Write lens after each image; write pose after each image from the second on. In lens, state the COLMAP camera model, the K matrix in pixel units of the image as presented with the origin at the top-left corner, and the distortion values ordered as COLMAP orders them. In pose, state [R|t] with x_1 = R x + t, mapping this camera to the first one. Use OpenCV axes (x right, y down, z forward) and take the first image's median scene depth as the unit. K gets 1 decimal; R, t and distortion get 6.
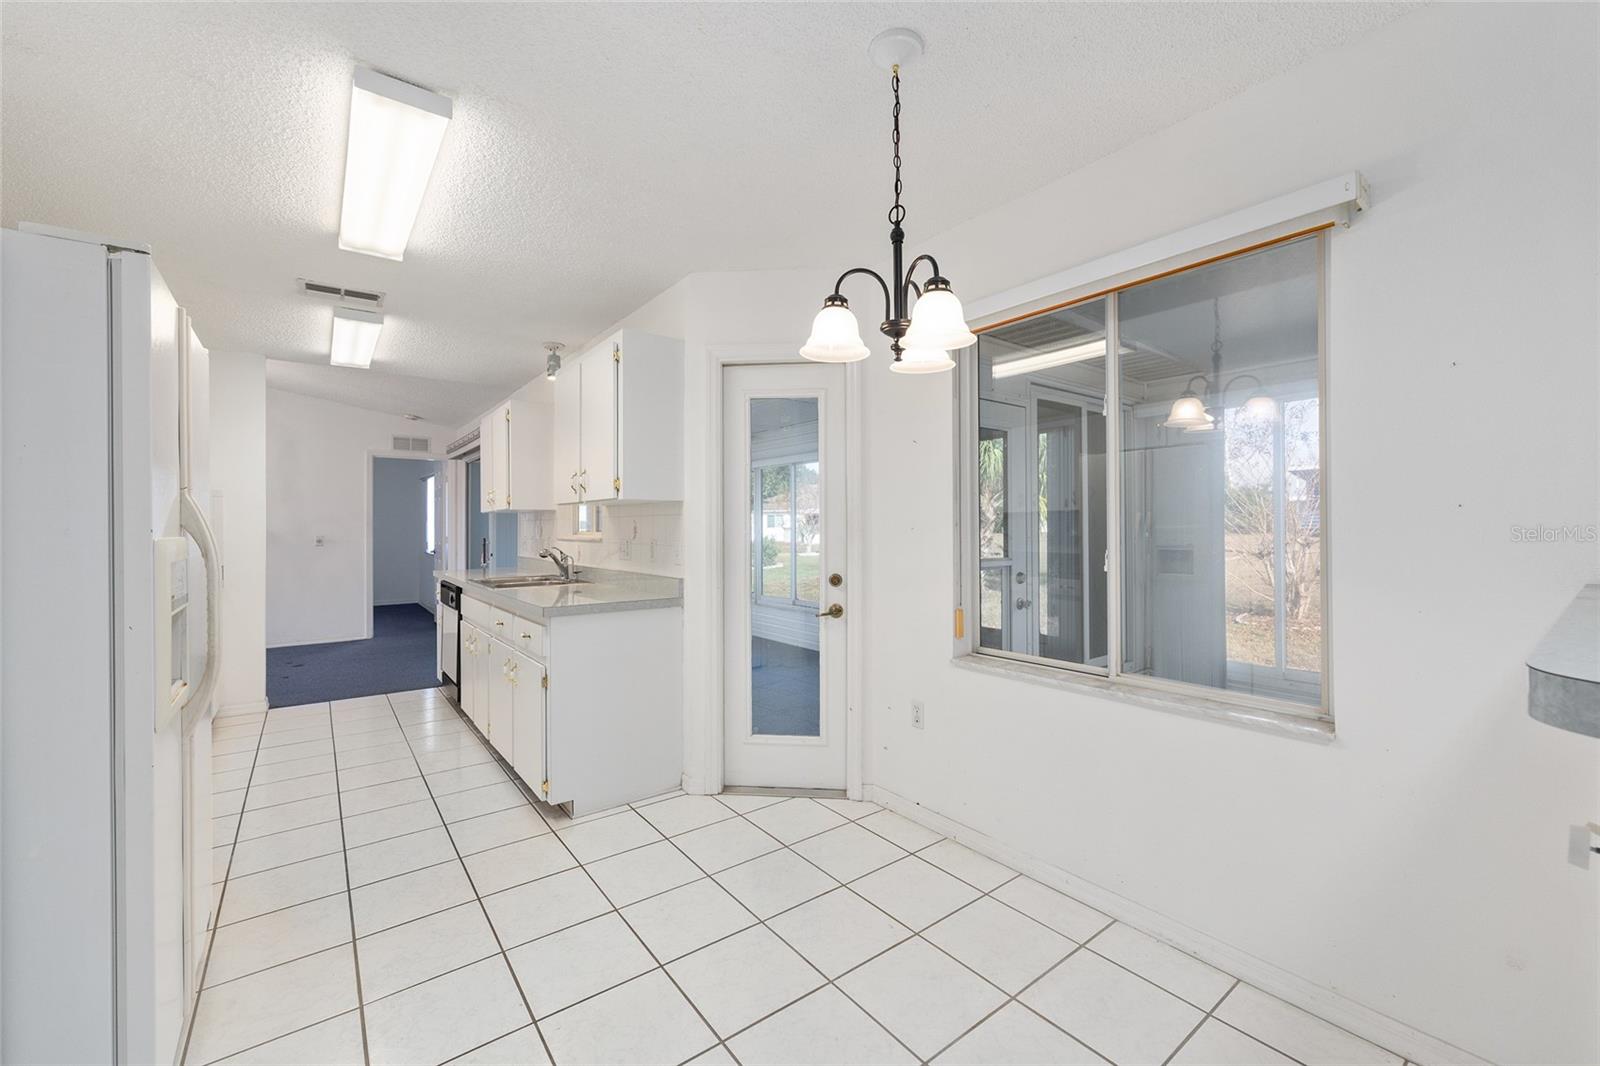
lens RADIAL K [[639.7, 0, 799.7], [0, 639.7, 526.8], [0, 0, 1]] dist [-0.002505, 0.000772]
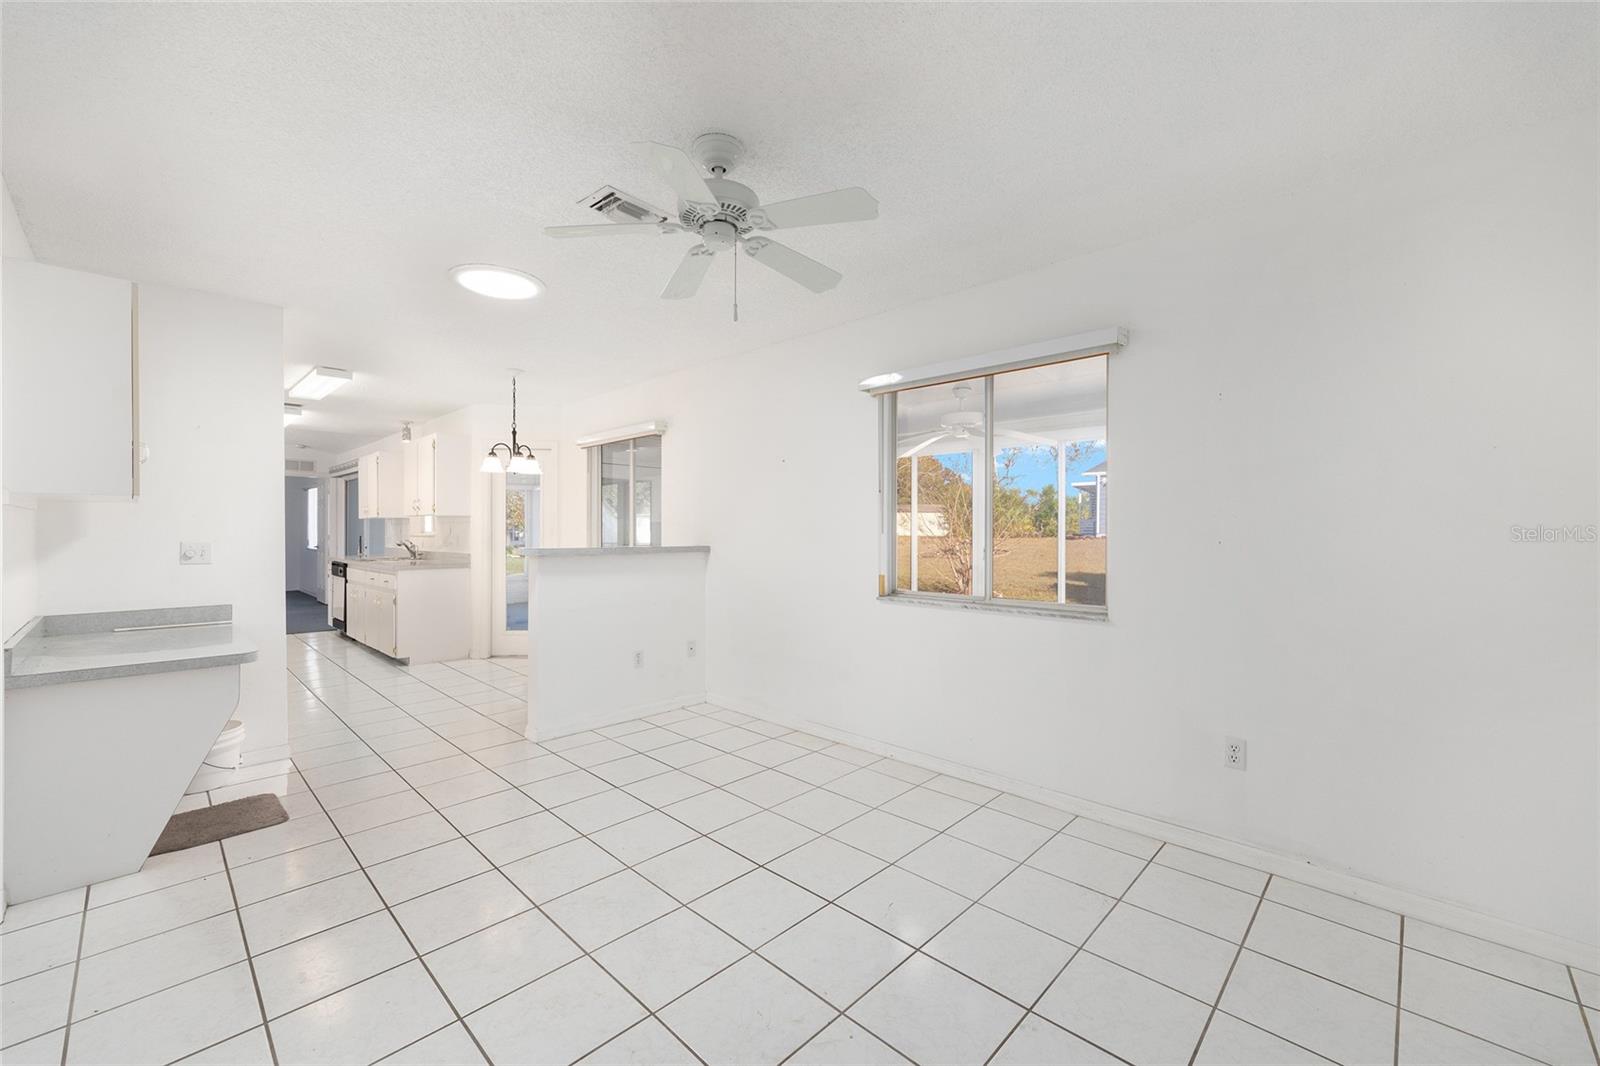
lens RADIAL K [[639.7, 0, 812.4], [0, 639.7, 530.9], [0, 0, 1]] dist [-0.002505, 0.000772]
pose [[0.986835, 0.003434, 0.161695, 0.385982], [-0.003714, 0.999992, 0.001432, 0.000789], [-0.161689, -0.002014, 0.986840, -0.812005]]
